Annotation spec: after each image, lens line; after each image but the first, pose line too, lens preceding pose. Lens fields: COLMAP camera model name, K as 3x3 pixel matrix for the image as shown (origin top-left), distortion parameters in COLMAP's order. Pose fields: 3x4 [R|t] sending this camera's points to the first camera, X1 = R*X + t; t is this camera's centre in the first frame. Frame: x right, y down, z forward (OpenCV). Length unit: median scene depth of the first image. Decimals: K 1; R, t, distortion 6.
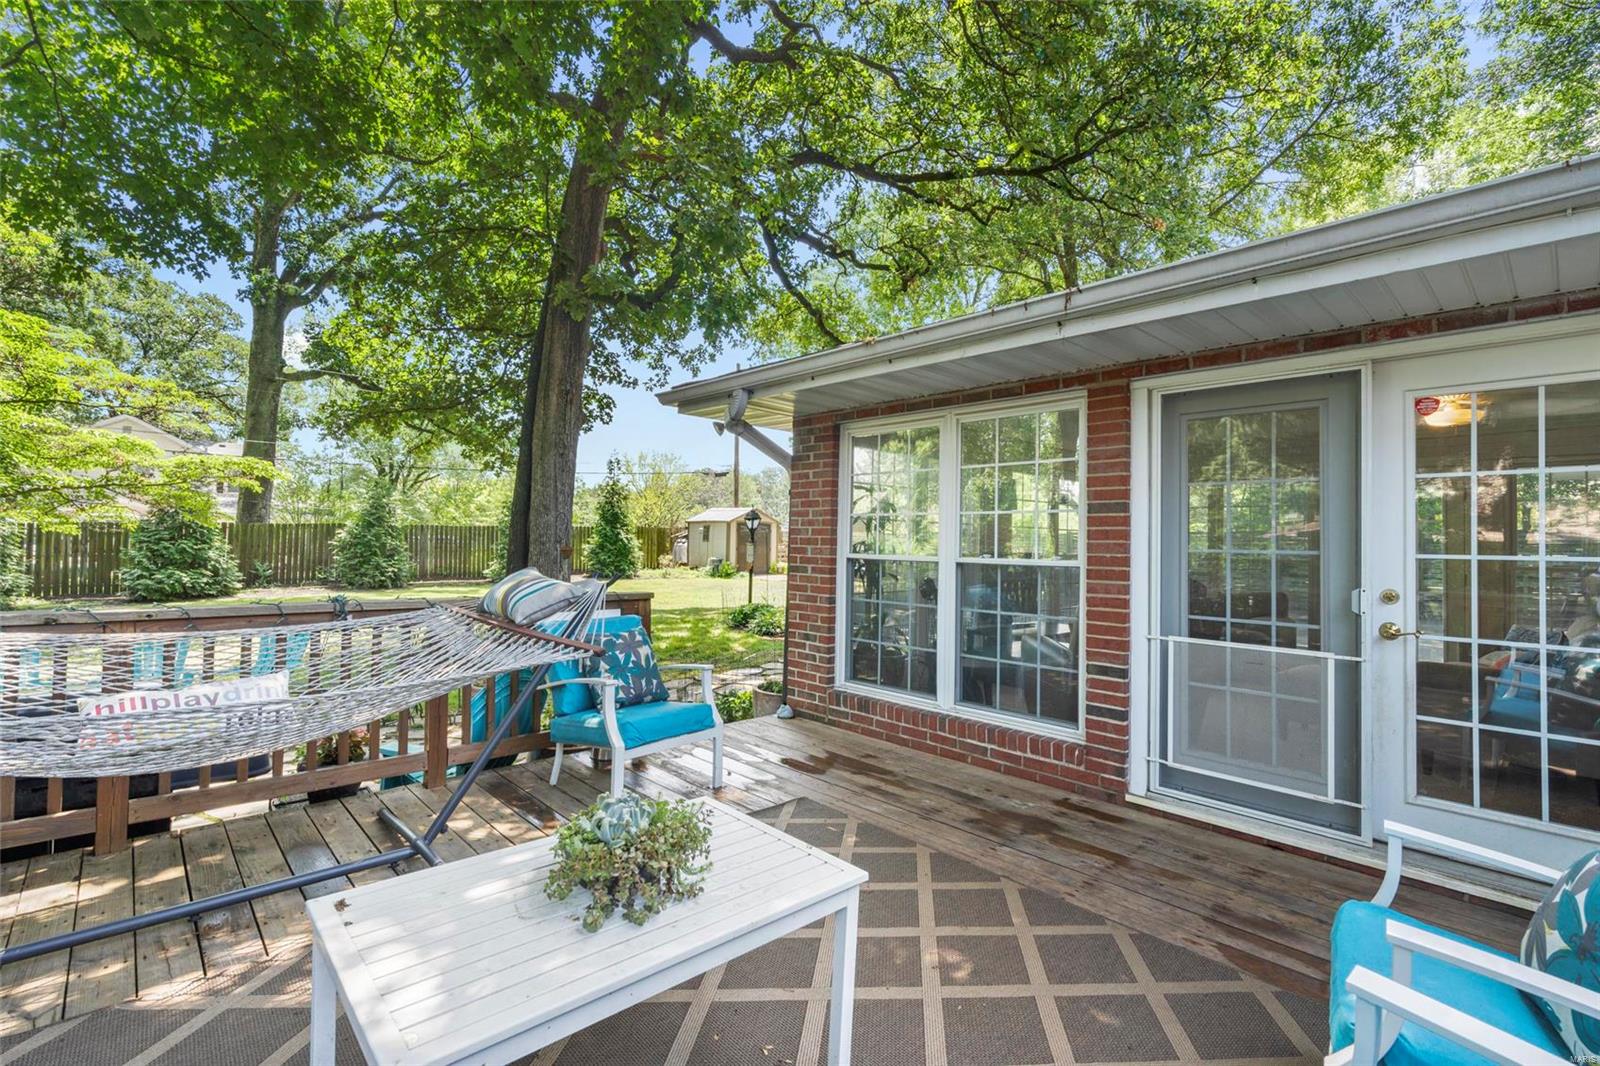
lens RADIAL K [[734.6, 0, 800.0], [0, 734.6, 533.0], [0, 0, 1]] dist [0.000223, 0.000249]
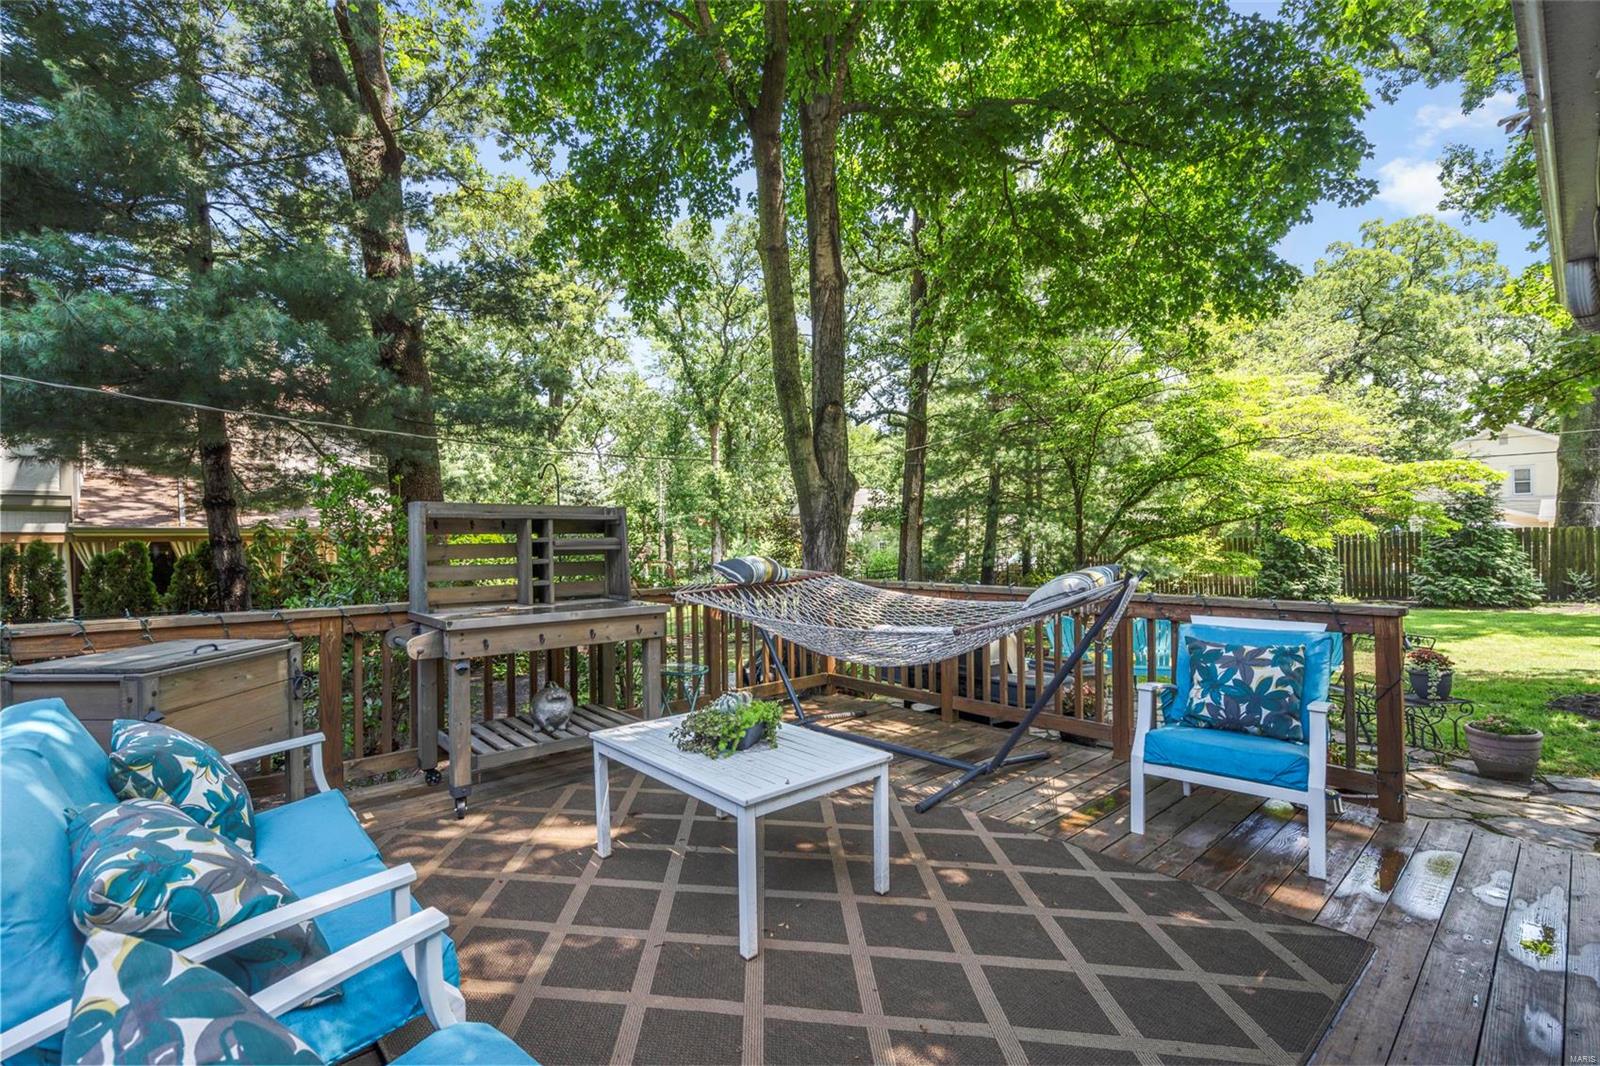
lens RADIAL K [[734.6, 0, 800.0], [0, 734.6, 533.0], [0, 0, 1]] dist [0.000223, 0.000249]
pose [[0.004944, -0.028541, -0.999580, 0.135279], [0.016048, 0.999466, -0.028459, 0.004634], [0.999859, -0.015901, 0.005399, 0.107565]]
